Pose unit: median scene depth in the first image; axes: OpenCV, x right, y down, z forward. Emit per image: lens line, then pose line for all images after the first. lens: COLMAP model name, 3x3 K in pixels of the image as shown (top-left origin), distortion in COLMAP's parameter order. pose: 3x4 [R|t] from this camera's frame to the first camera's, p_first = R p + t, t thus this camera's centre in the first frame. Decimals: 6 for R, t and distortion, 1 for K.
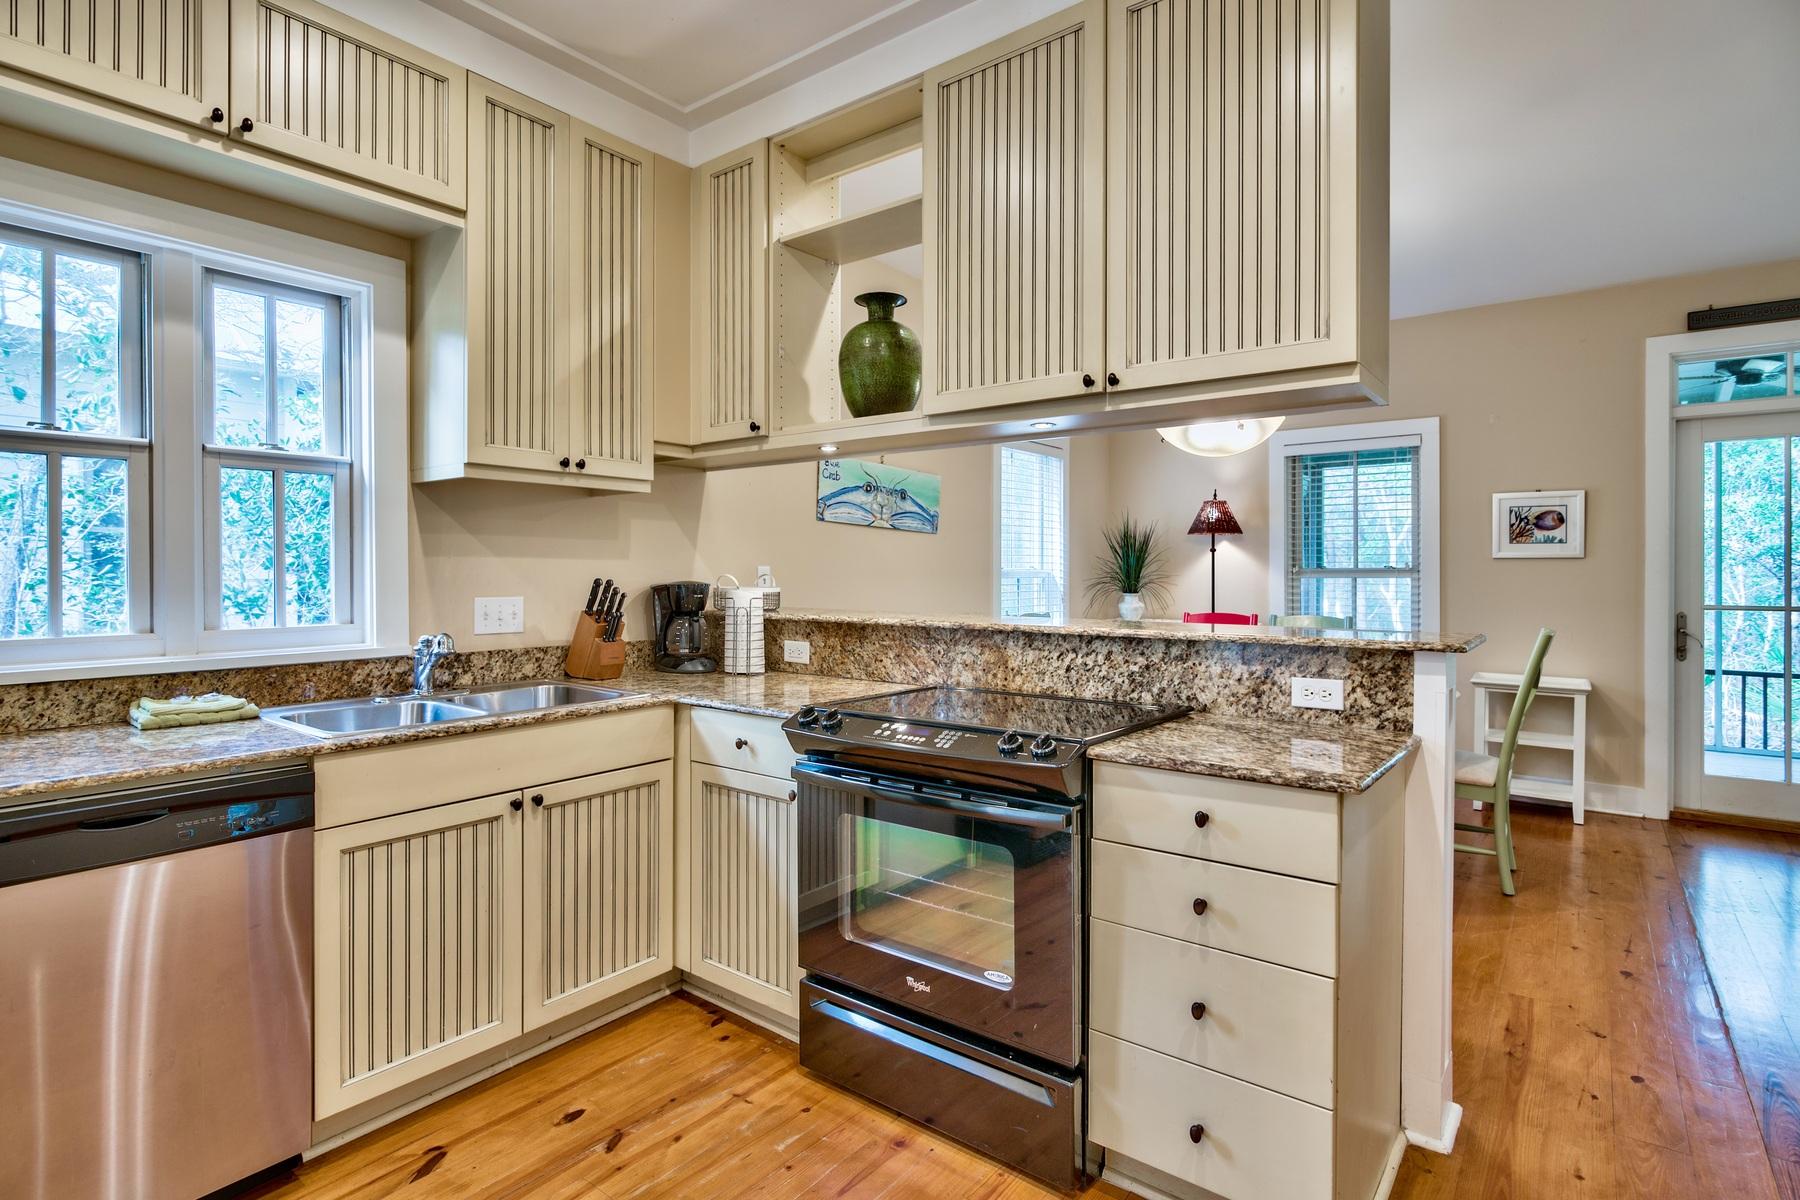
lens RADIAL K [[870.5, 0, 928.7], [0, 870.5, 571.6], [0, 0, 1]] dist [0.004395, -0.000468]
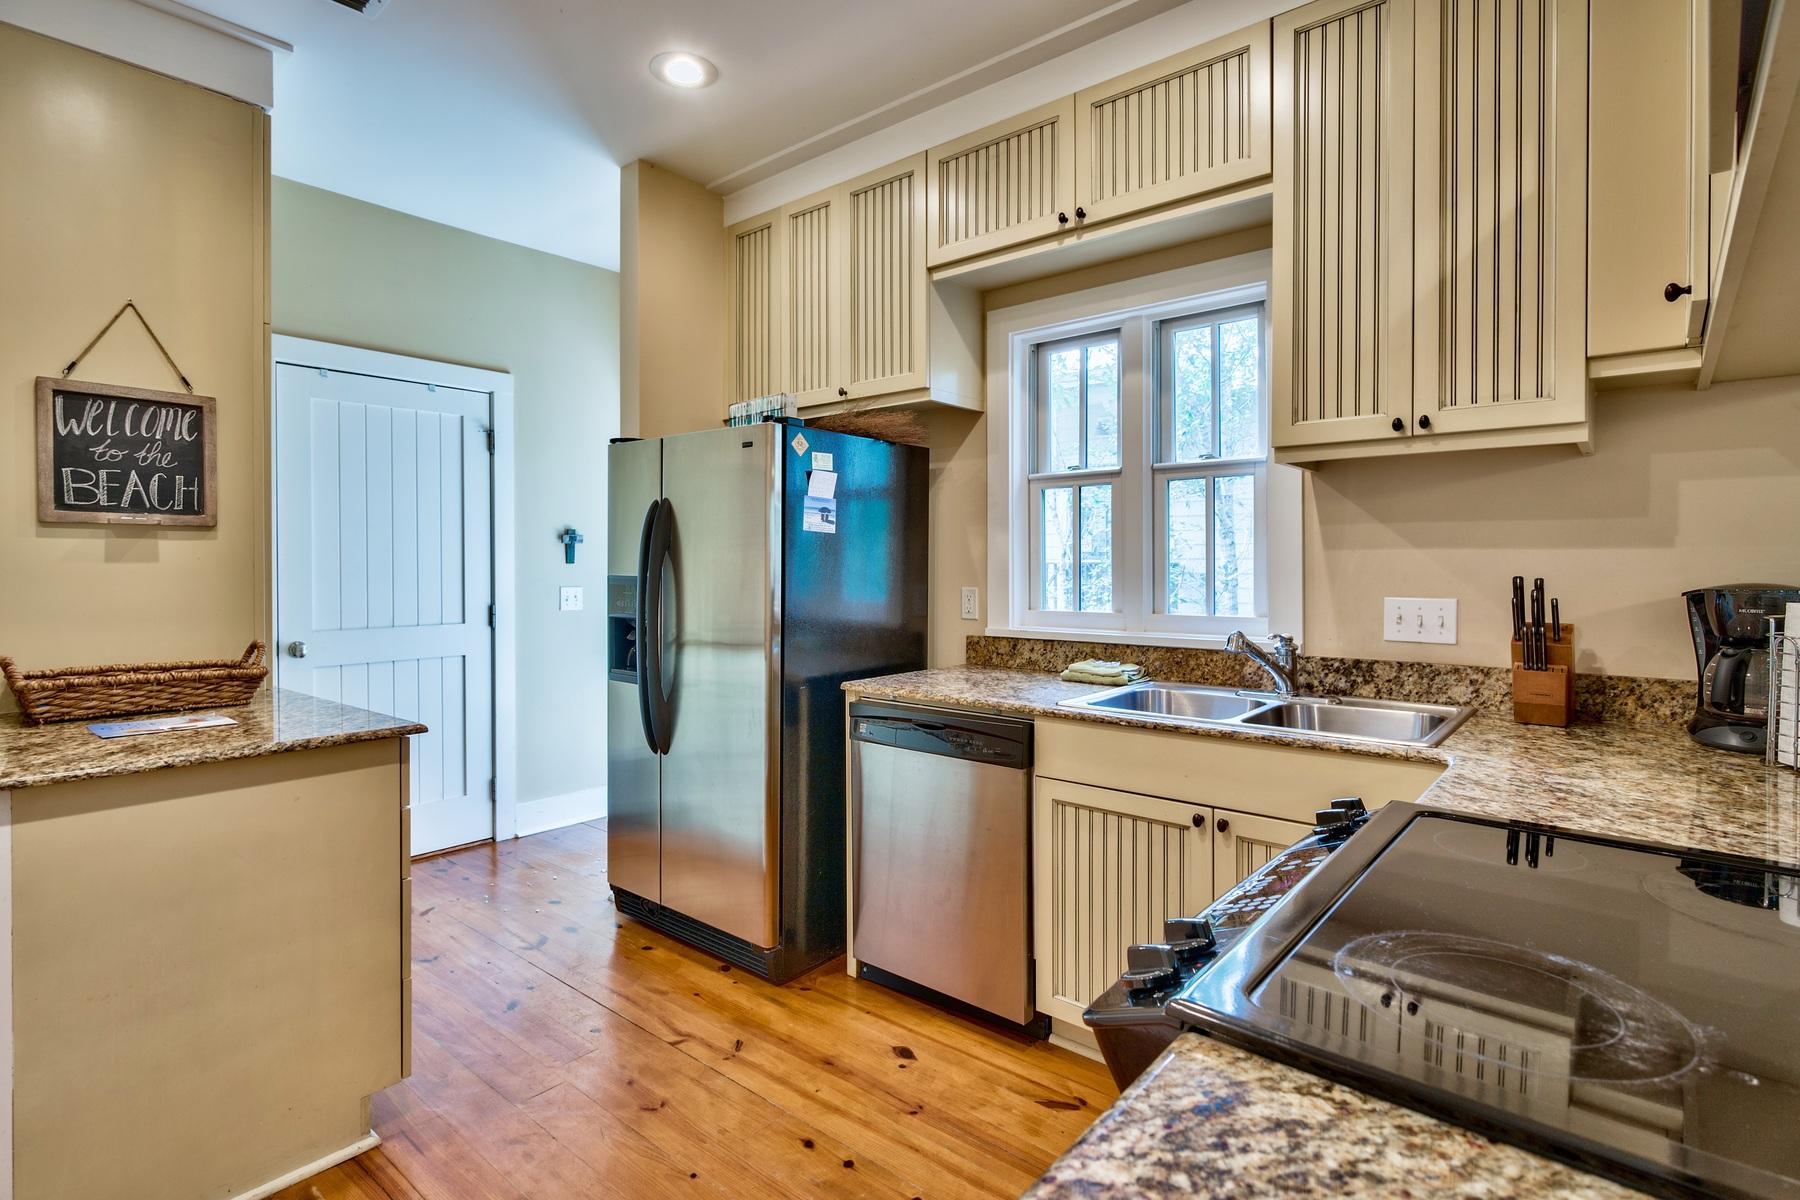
lens RADIAL K [[911.3, 0, 910.3], [0, 911.3, 570.3], [0, 0, 1]] dist [0.004700, 0.000575]
pose [[-0.056458, 0.006610, -0.998383, 0.247170], [0.001135, 0.999978, 0.006557, -0.001512], [0.998404, -0.000763, -0.056464, 0.369715]]
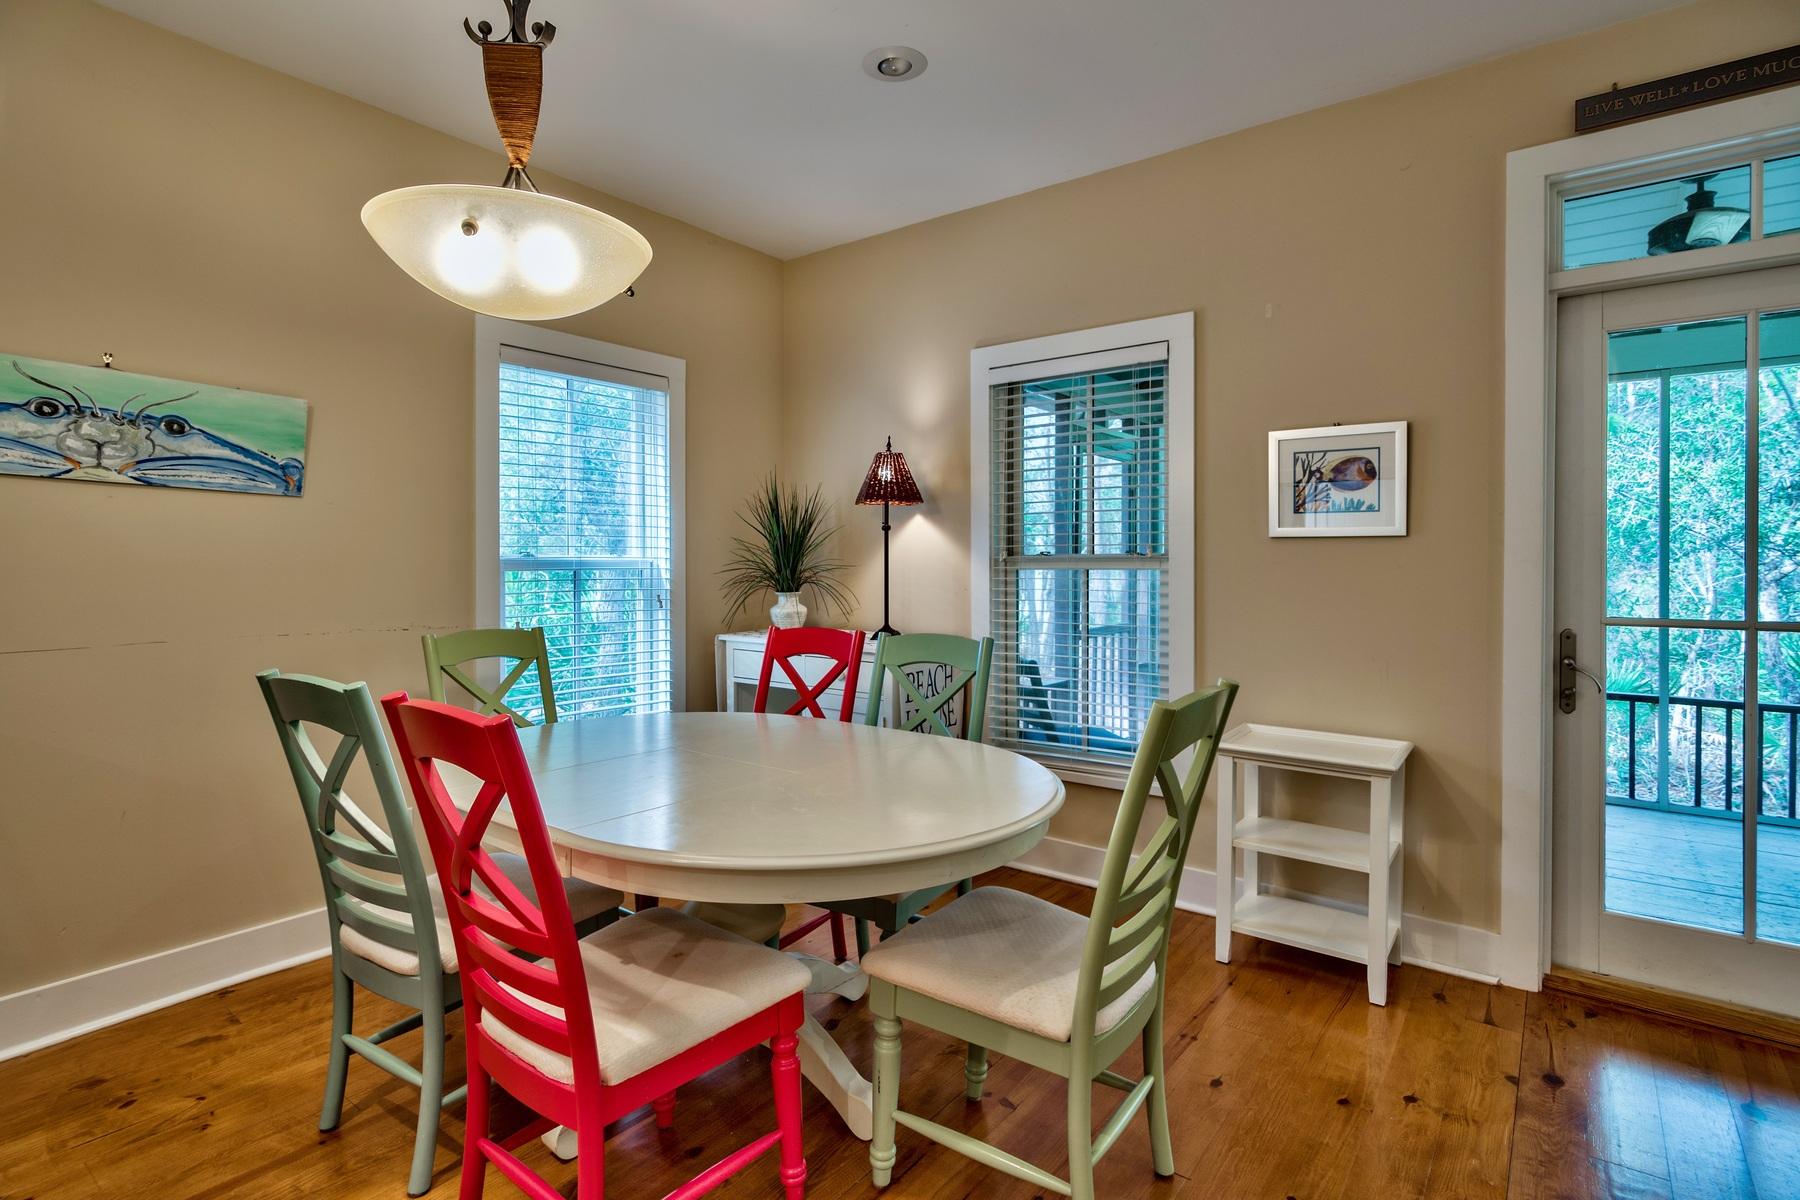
lens RADIAL K [[869.9, 0, 880.4], [0, 869.9, 566.7], [0, 0, 1]] dist [-0.000186, 0.000314]
pose [[0.999750, -0.000803, -0.022359, 0.465322], [0.001011, 0.999956, 0.009301, -0.000790], [0.022351, -0.009321, 0.999707, 0.459091]]
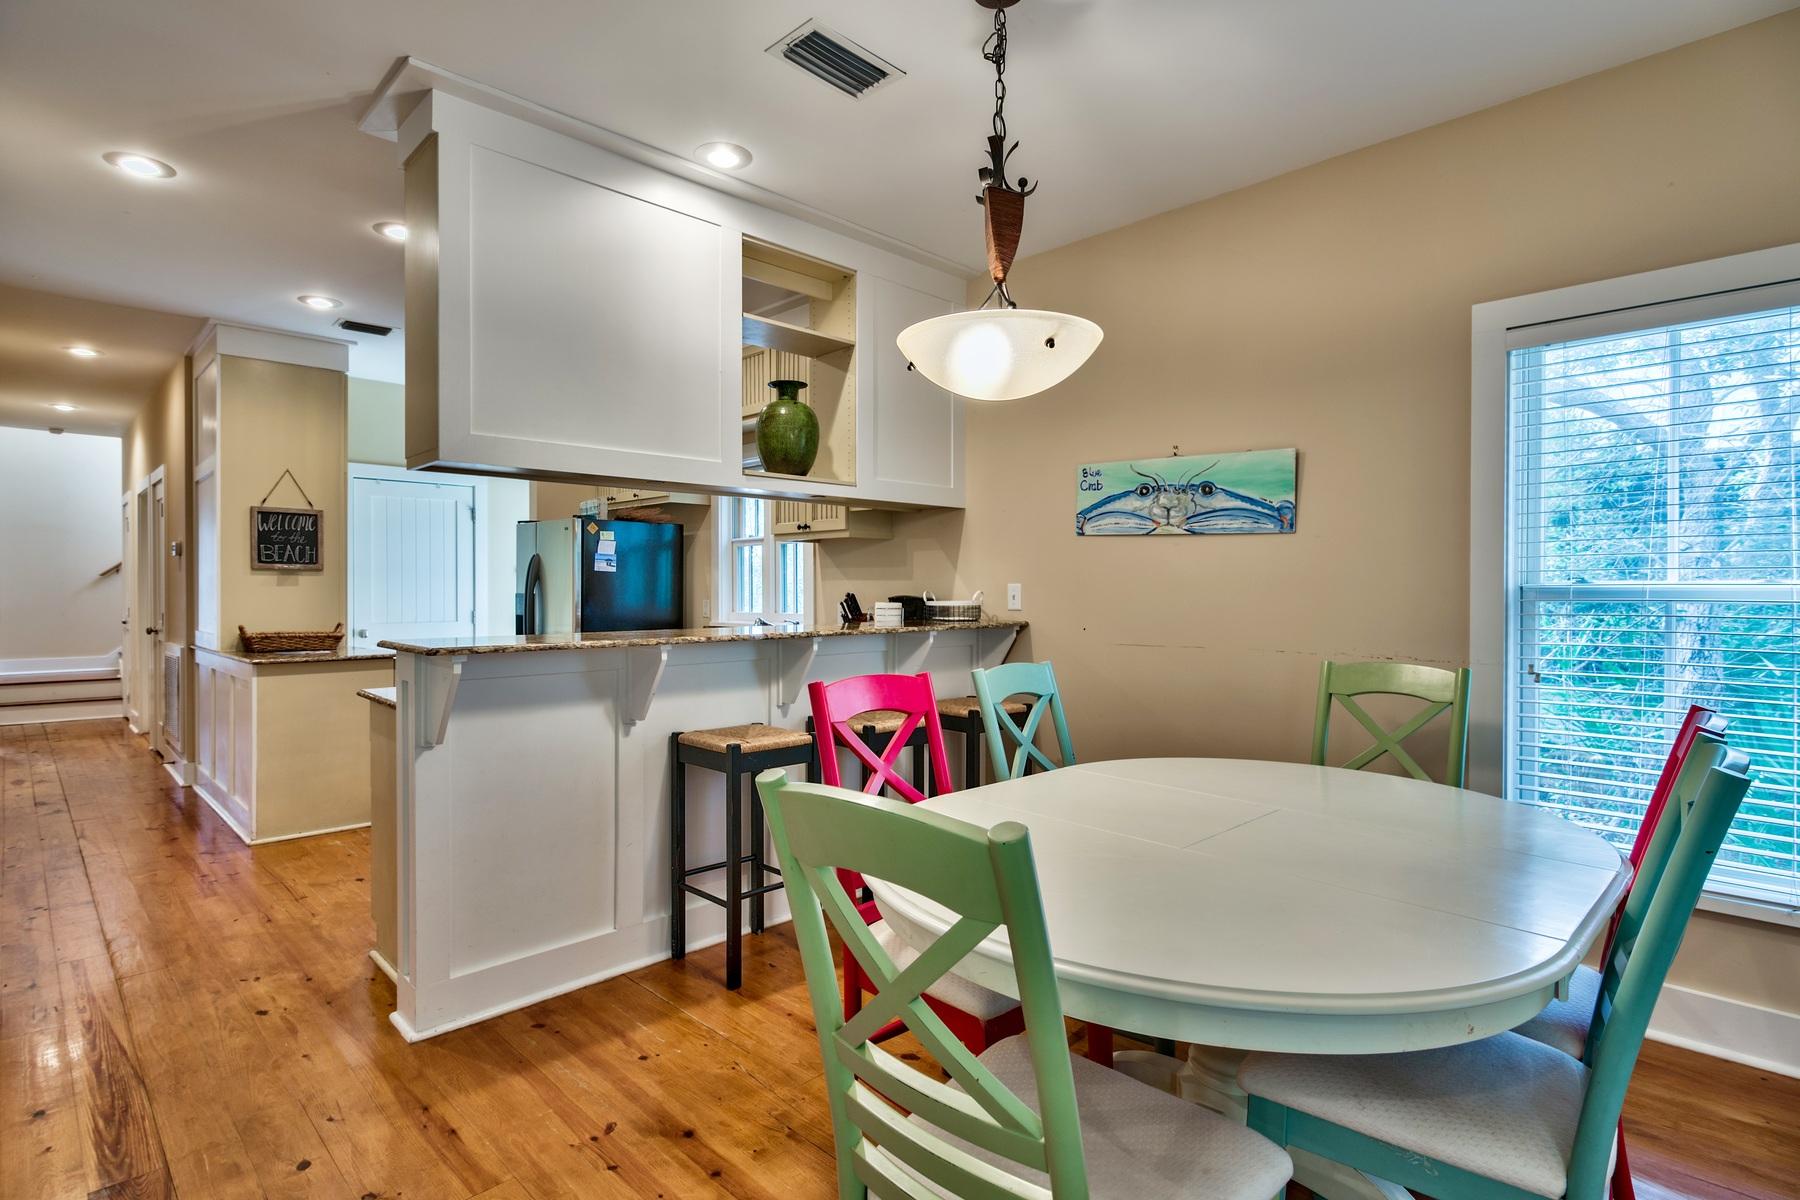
lens RADIAL K [[910.3, 0, 893.1], [0, 910.3, 592.9], [0, 0, 1]] dist [0.004682, 0.000955]
pose [[-0.142481, 0.005162, -0.989784, 0.851203], [0.000252, 0.999987, 0.005179, 0.000328], [0.989798, 0.000488, -0.142480, 0.875992]]
